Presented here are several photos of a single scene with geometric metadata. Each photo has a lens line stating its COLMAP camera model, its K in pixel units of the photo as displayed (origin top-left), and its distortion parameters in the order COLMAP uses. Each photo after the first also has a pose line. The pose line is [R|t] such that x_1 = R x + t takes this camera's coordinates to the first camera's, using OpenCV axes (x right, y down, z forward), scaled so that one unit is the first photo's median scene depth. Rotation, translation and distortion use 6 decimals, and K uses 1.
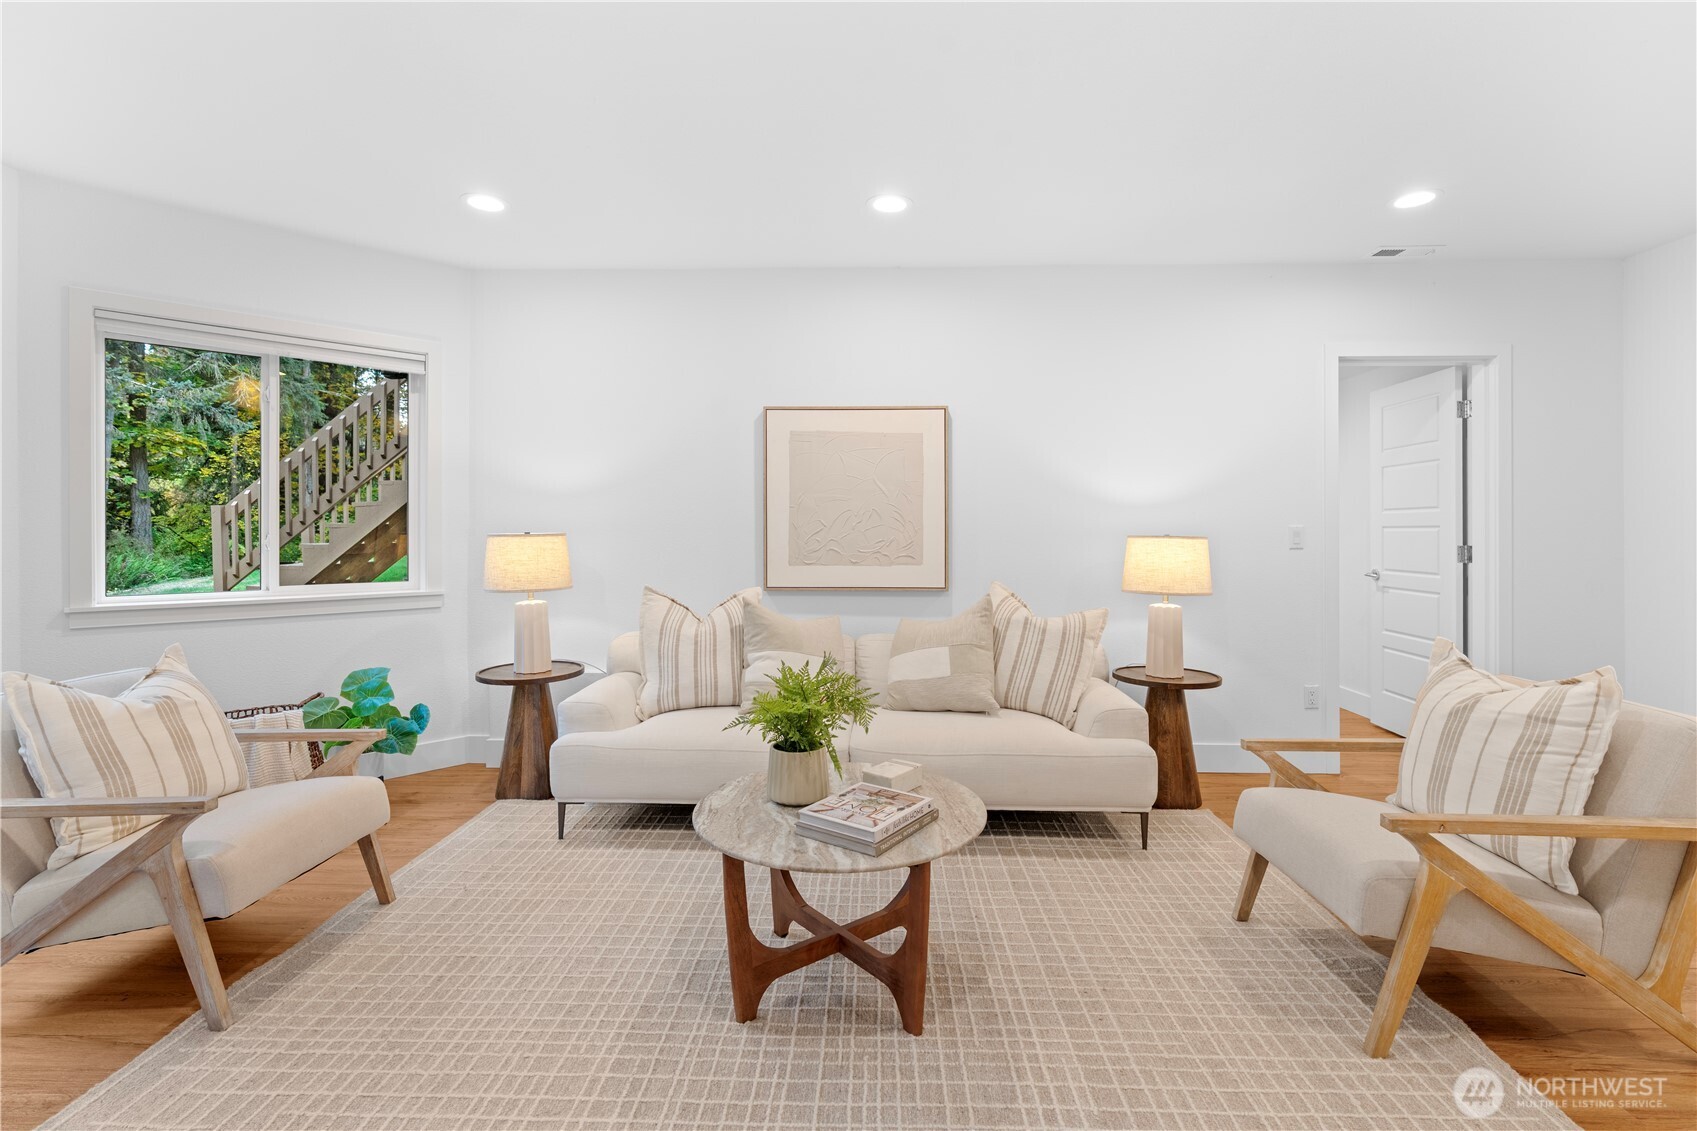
lens RADIAL K [[779.2, 0, 881.2], [0, 779.2, 523.7], [0, 0, 1]] dist [-0.005935, 0.002617]
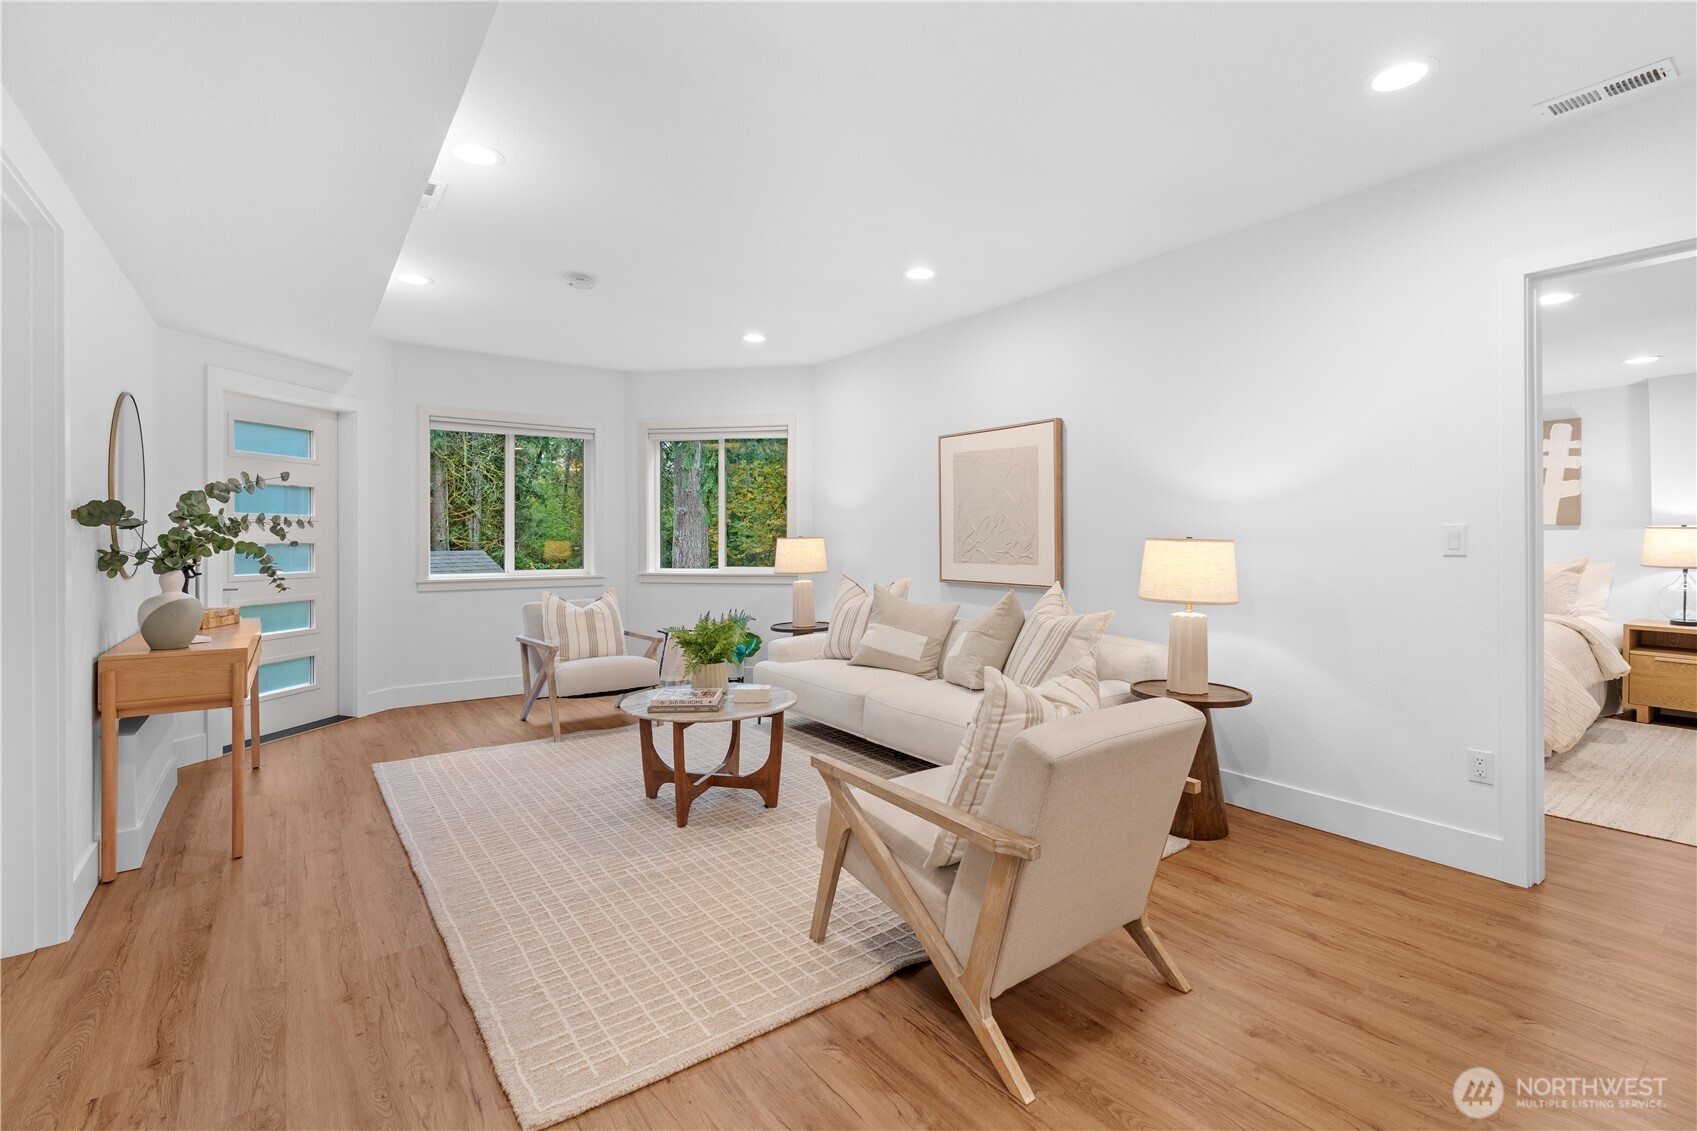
lens RADIAL K [[779.2, 0, 847.6], [0, 779.2, 551.6], [0, 0, 1]] dist [-0.005935, 0.002617]
pose [[0.614930, 0.011309, -0.788500, 0.755115], [0.001845, 0.999874, 0.015779, 0.014631], [0.788579, -0.011158, 0.614832, 0.119411]]
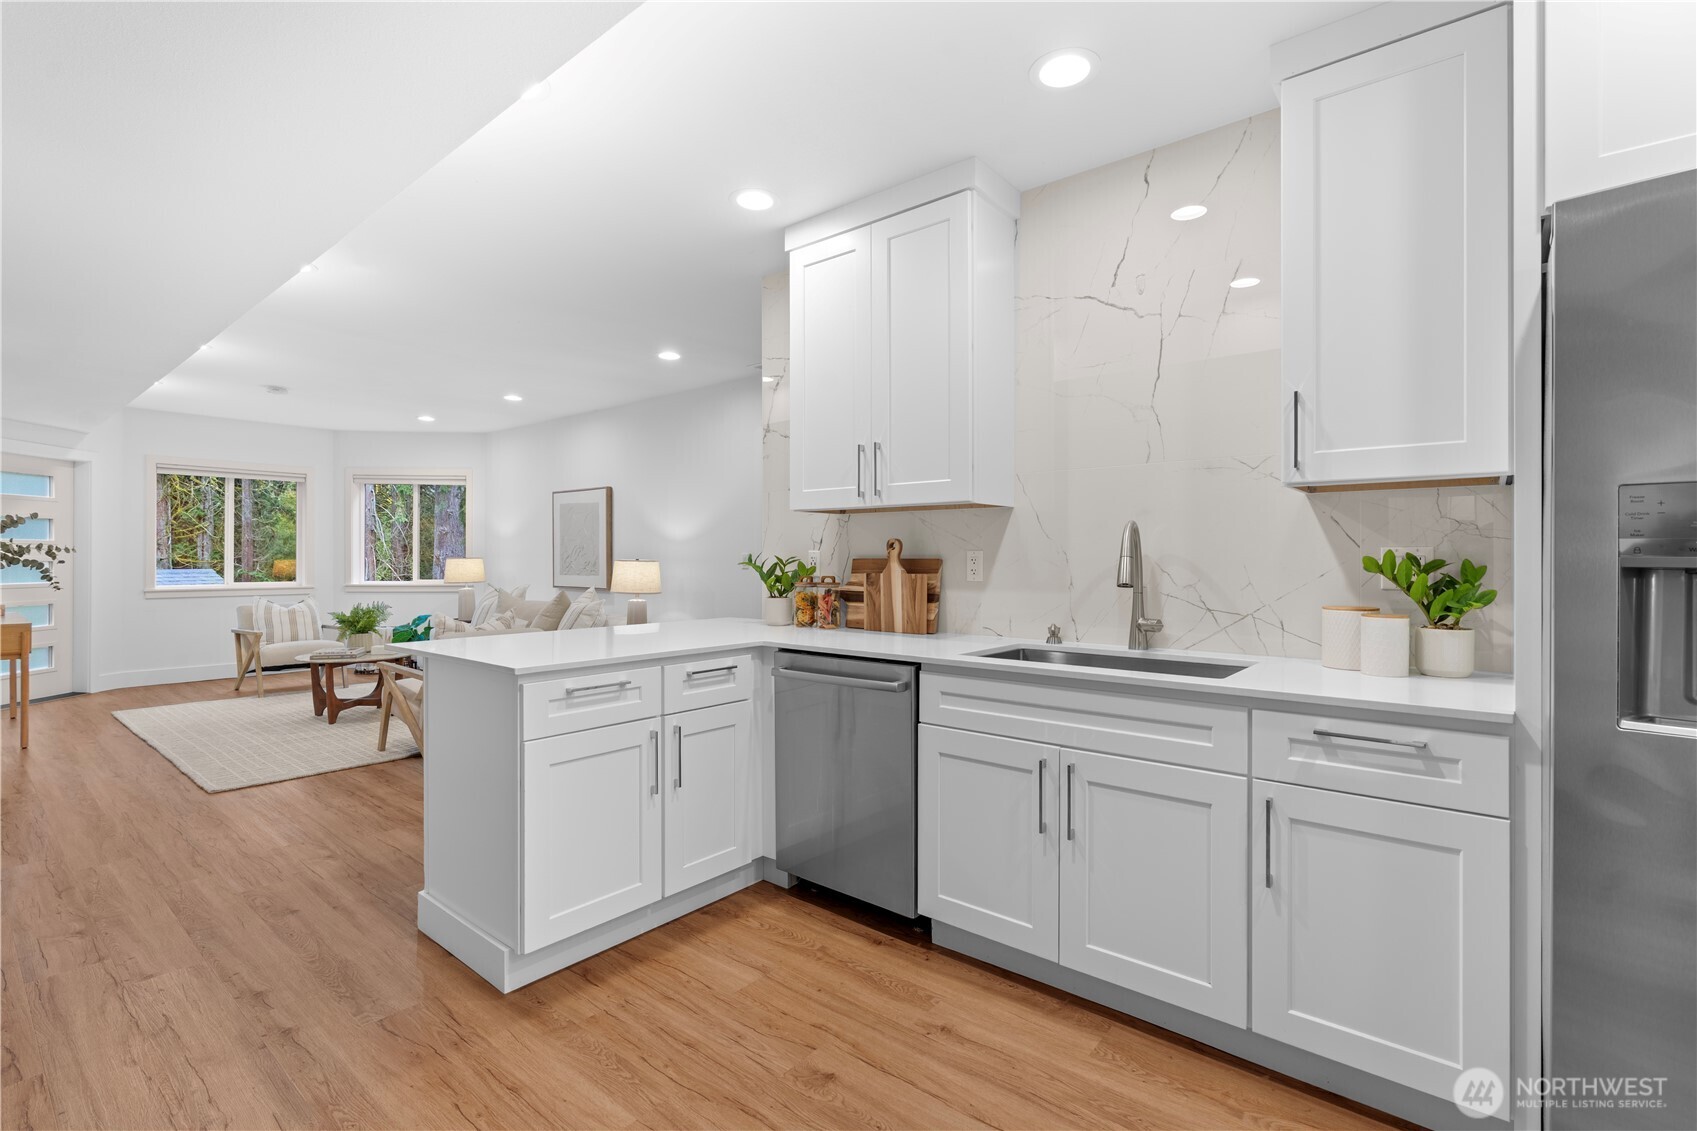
lens RADIAL K [[779.2, 0, 854.4], [0, 779.2, 564.6], [0, 0, 1]] dist [-0.005935, 0.002617]
pose [[0.789631, 0.005283, -0.613559, 1.621913], [-0.000825, 0.999971, 0.007549, 0.012641], [0.613582, -0.005454, 0.789613, -0.051066]]
